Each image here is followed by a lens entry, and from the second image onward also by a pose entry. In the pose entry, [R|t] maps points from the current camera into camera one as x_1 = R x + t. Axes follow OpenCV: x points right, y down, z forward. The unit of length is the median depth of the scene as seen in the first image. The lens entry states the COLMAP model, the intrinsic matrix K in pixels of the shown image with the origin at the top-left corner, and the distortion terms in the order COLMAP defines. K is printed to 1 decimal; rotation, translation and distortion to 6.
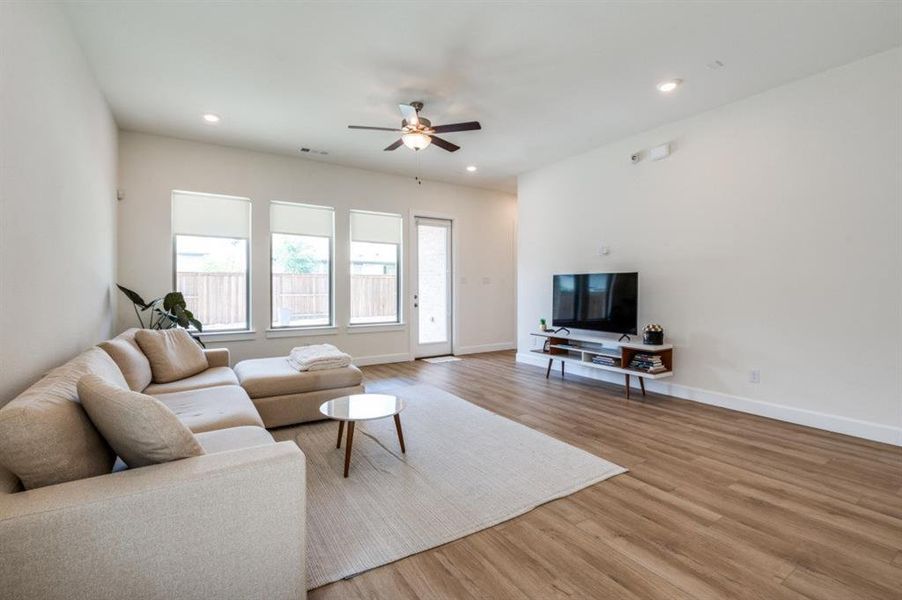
lens RADIAL K [[401.0, 0, 449.3], [0, 401.0, 294.1], [0, 0, 1]] dist [-0.007095, -0.003505]
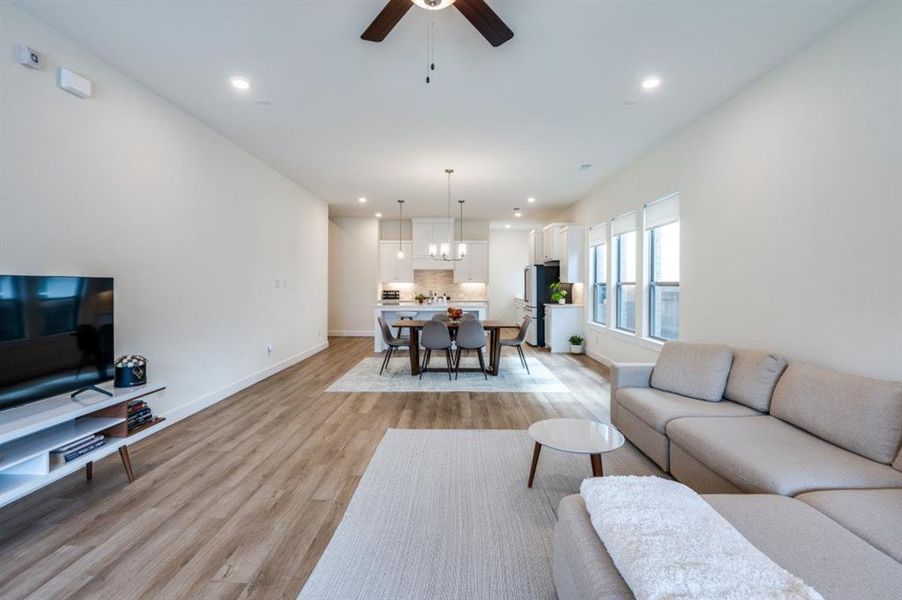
lens RADIAL K [[401.0, 0, 457.5], [0, 401.0, 280.1], [0, 0, 1]] dist [-0.007095, -0.003505]
pose [[-0.840156, 0.005533, 0.542317, -0.368368], [0.005284, 0.999984, -0.002016, -0.054251], [-0.542320, 0.001172, -0.840171, 1.450891]]
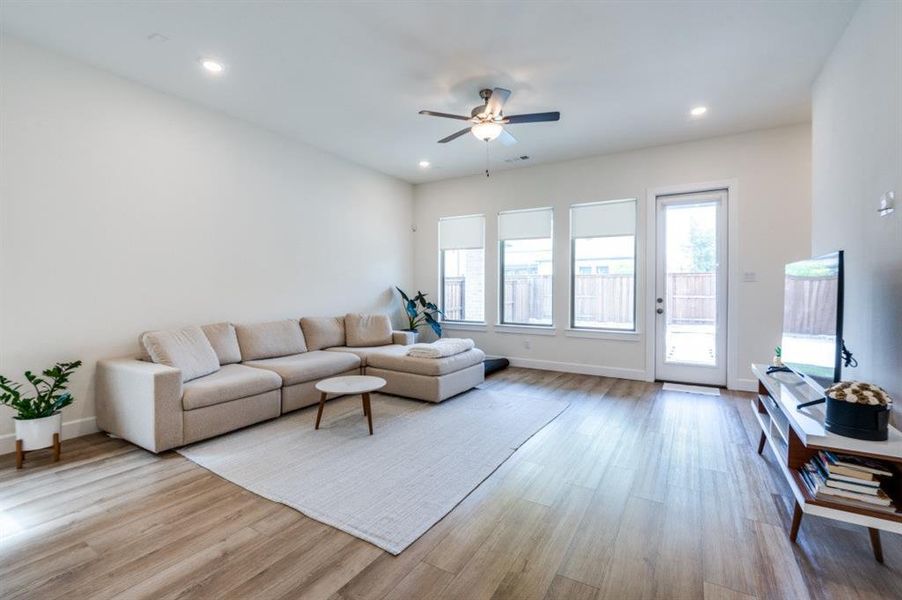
lens RADIAL K [[401.0, 0, 453.0], [0, 401.0, 294.7], [0, 0, 1]] dist [-0.007095, -0.003505]
pose [[0.448156, 0.014439, -0.893839, 0.775680], [-0.016248, 0.999836, 0.008004, -0.007259], [0.893808, 0.010936, 0.448317, 0.549435]]
